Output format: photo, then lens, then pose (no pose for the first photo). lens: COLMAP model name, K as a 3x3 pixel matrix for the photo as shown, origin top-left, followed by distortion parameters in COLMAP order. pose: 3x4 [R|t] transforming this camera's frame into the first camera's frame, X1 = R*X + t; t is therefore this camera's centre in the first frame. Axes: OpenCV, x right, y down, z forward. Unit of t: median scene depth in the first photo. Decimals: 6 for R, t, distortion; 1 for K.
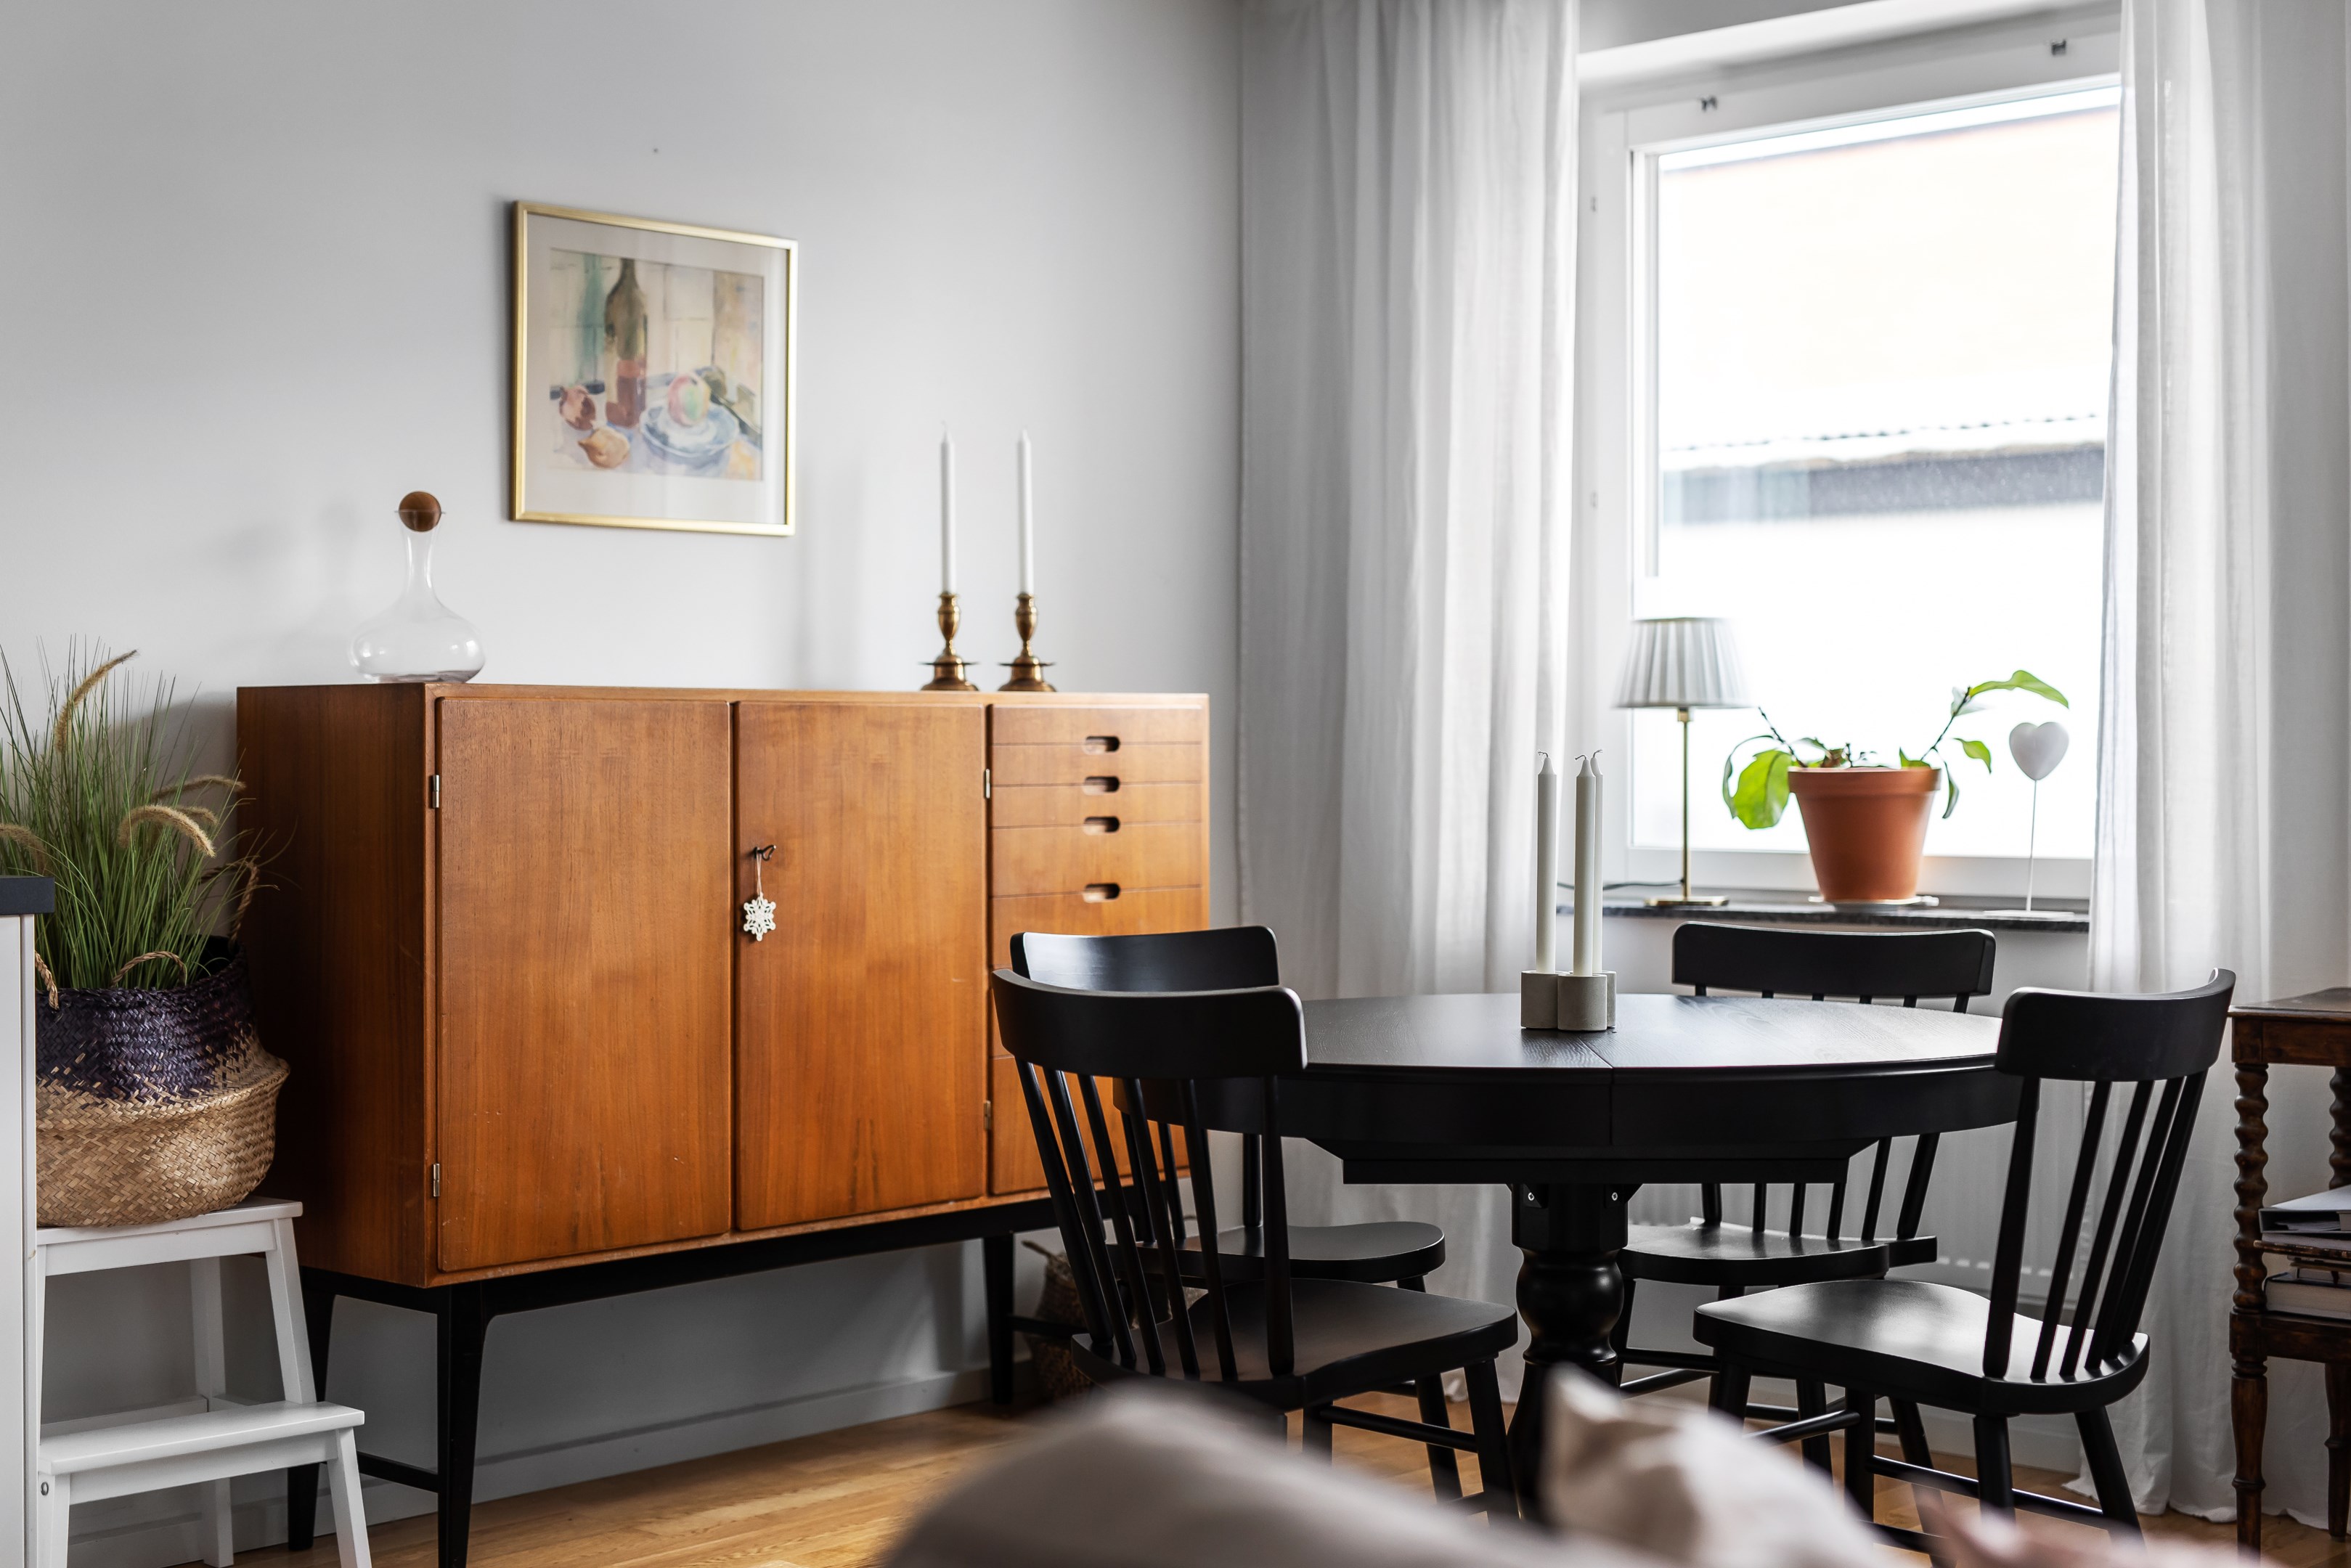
lens RADIAL K [[3275.5, 0, 1189.8], [0, 3275.5, 793.3], [0, 0, 1]] dist [-0.006930, 0.000000]
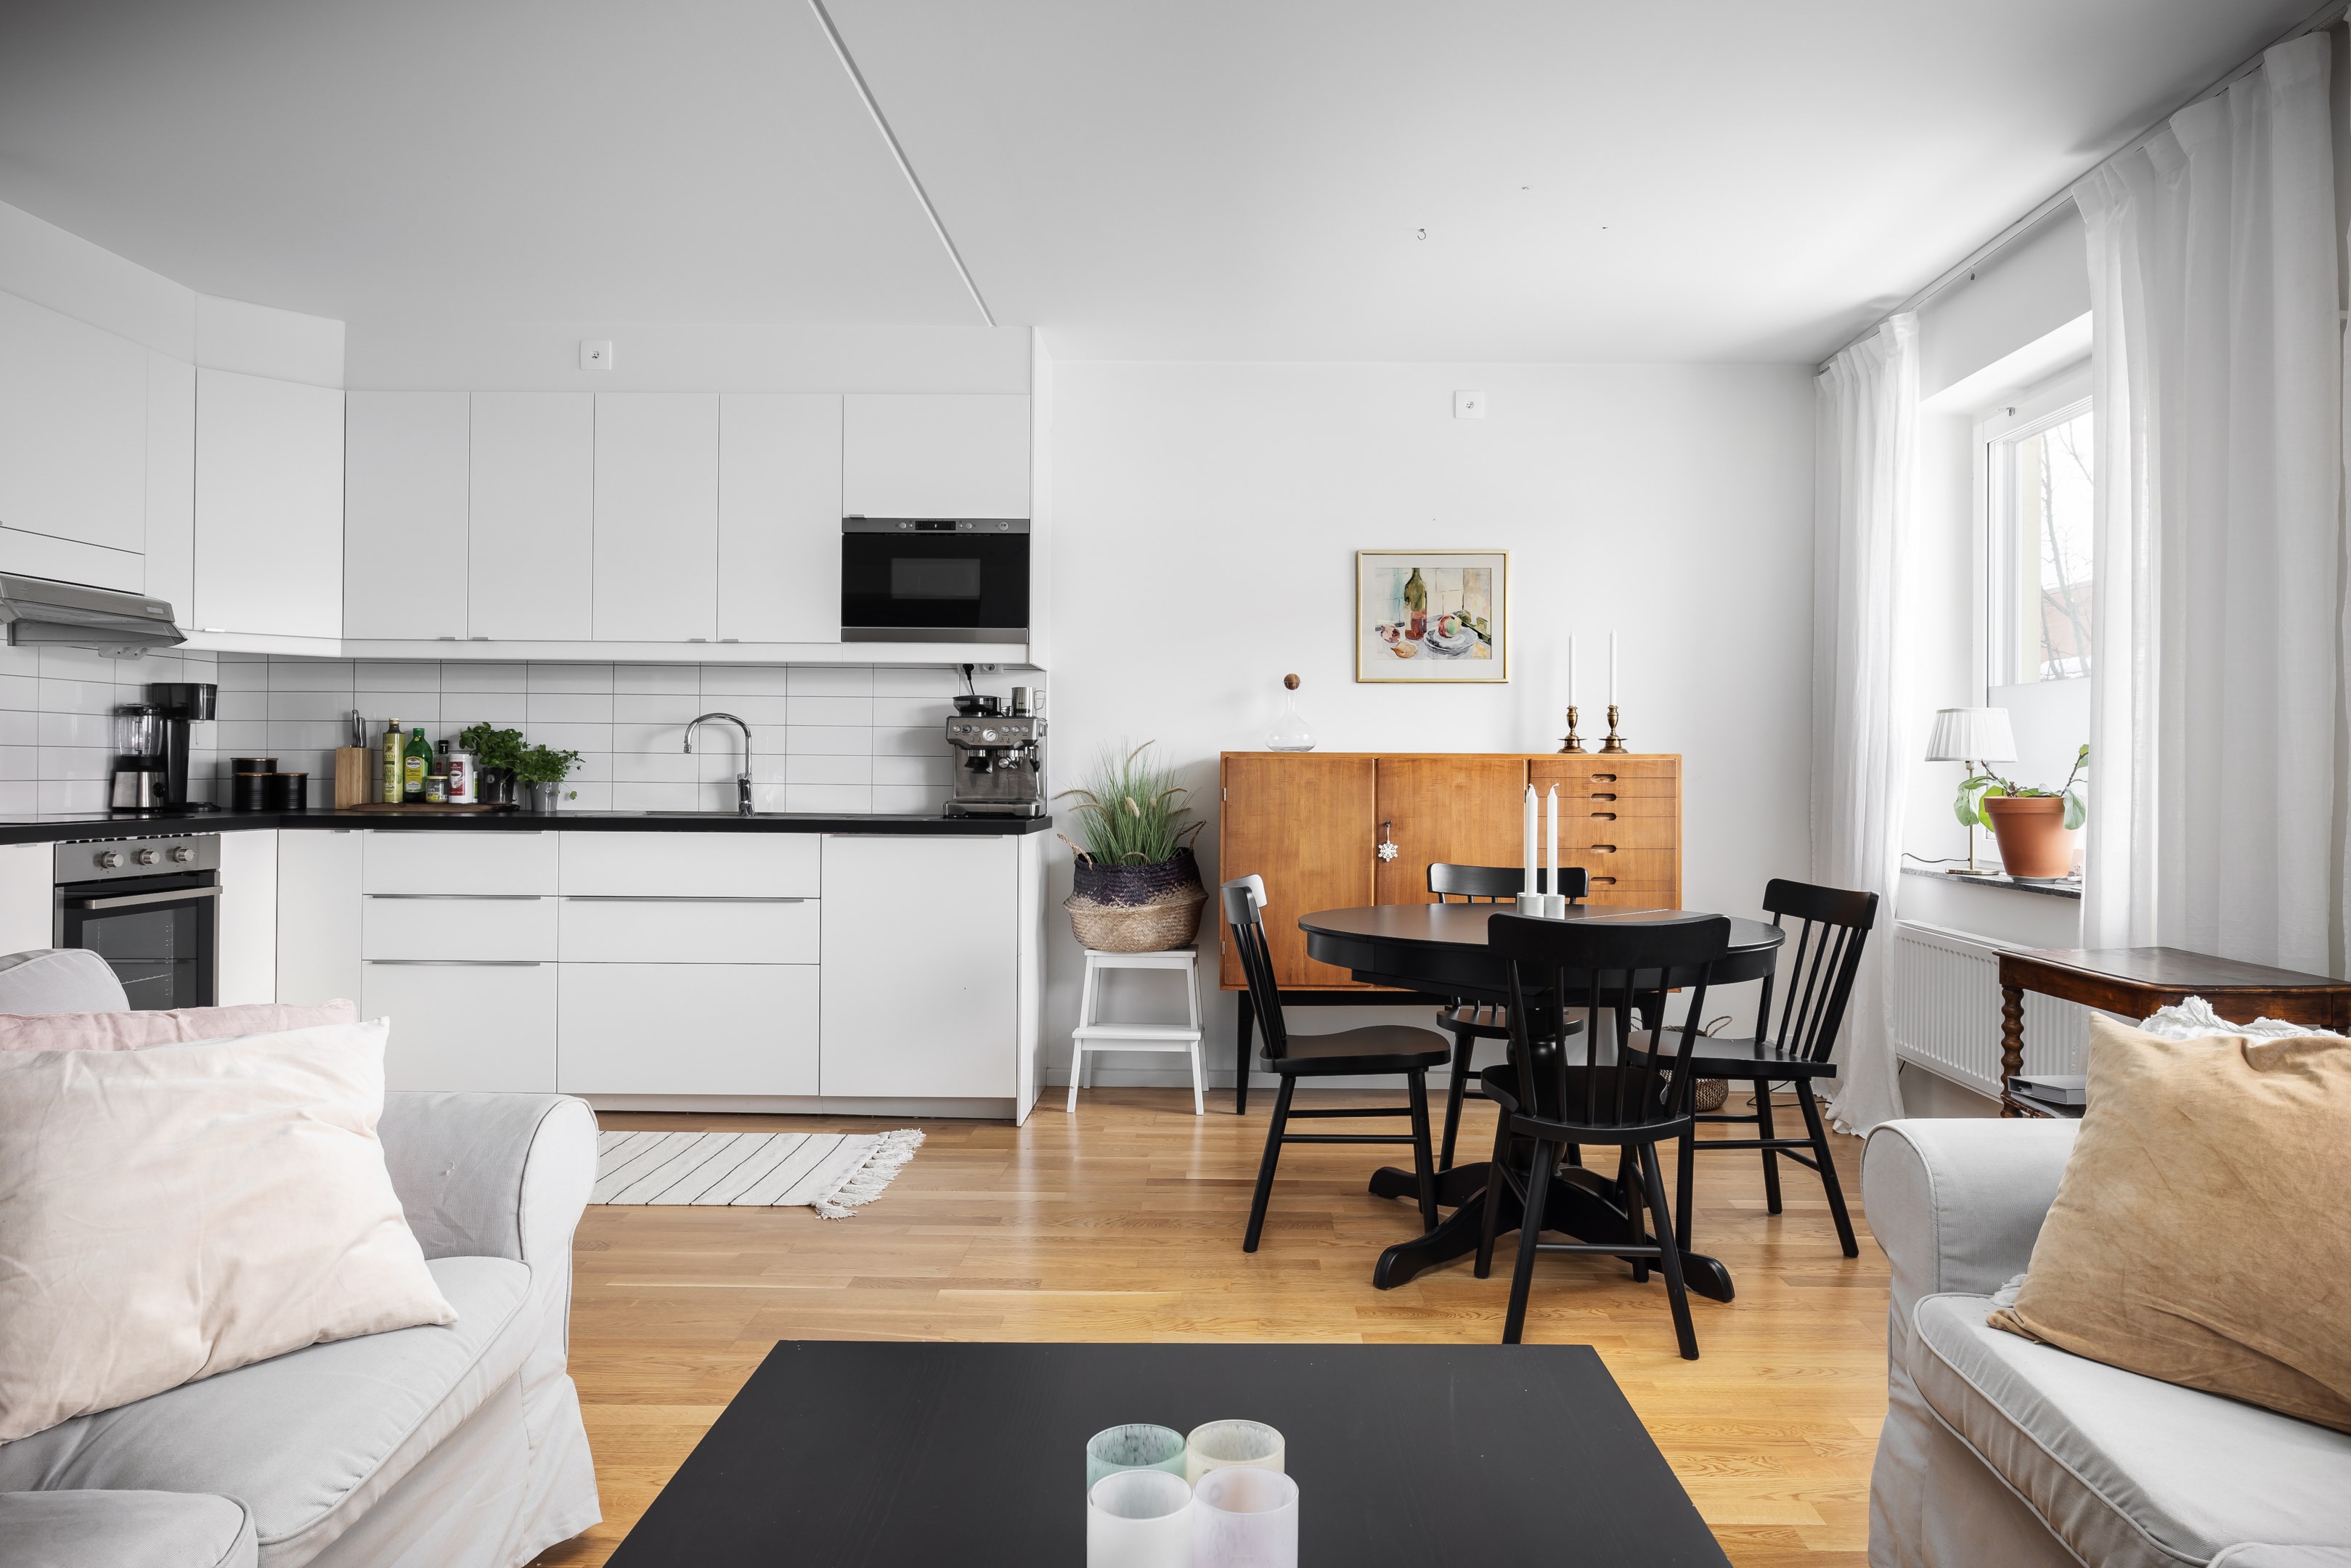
lens RADIAL K [[1496.7, 0, 1237.8], [0, 1496.7, 774.1], [0, 0, 1]] dist [-0.001791, 0.000353]
pose [[0.670768, 0.009152, -0.741611, 0.579445], [-0.017757, 0.999835, -0.003721, -0.011097], [0.741455, 0.015665, 0.670820, 0.208653]]
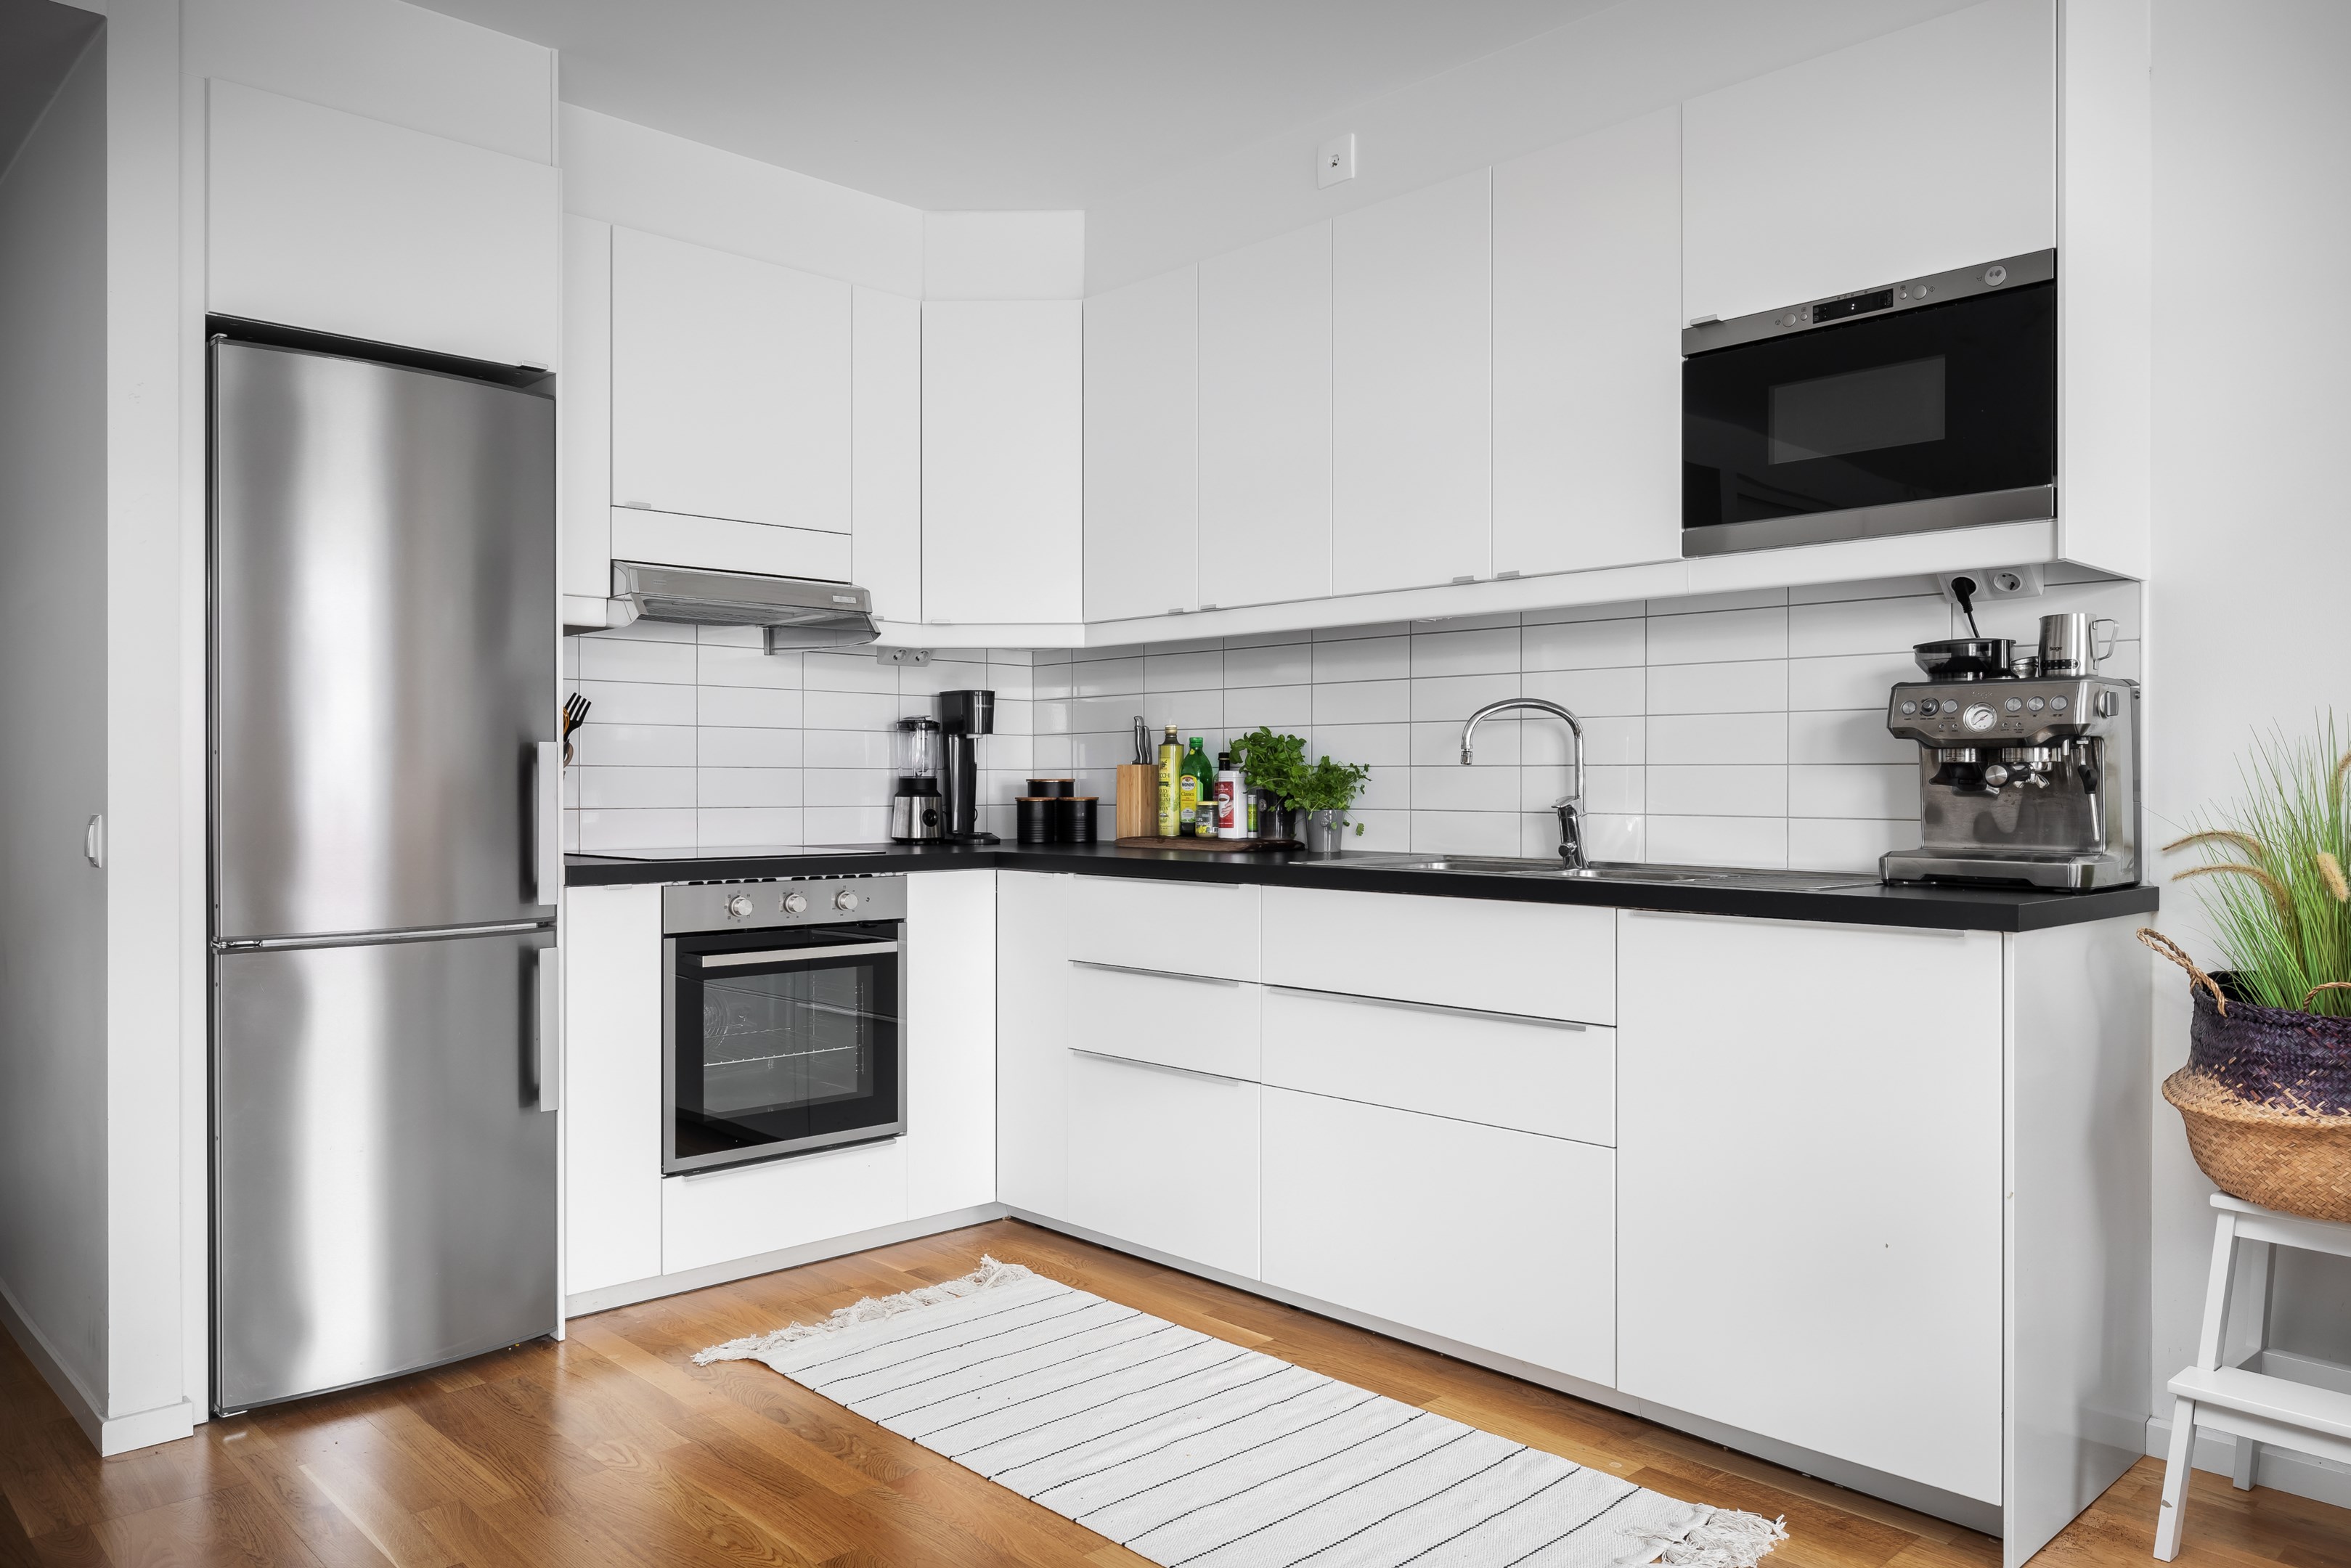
lens RADIAL K [[1622.3, 0, 1153.0], [0, 1622.3, 795.8], [0, 0, 1]] dist [-0.009086, 0.005818]
pose [[-0.075002, 0.008914, -0.997144, 0.242277], [-0.012345, 0.999875, 0.009867, -0.014686], [0.997107, 0.013050, -0.074883, 0.557951]]
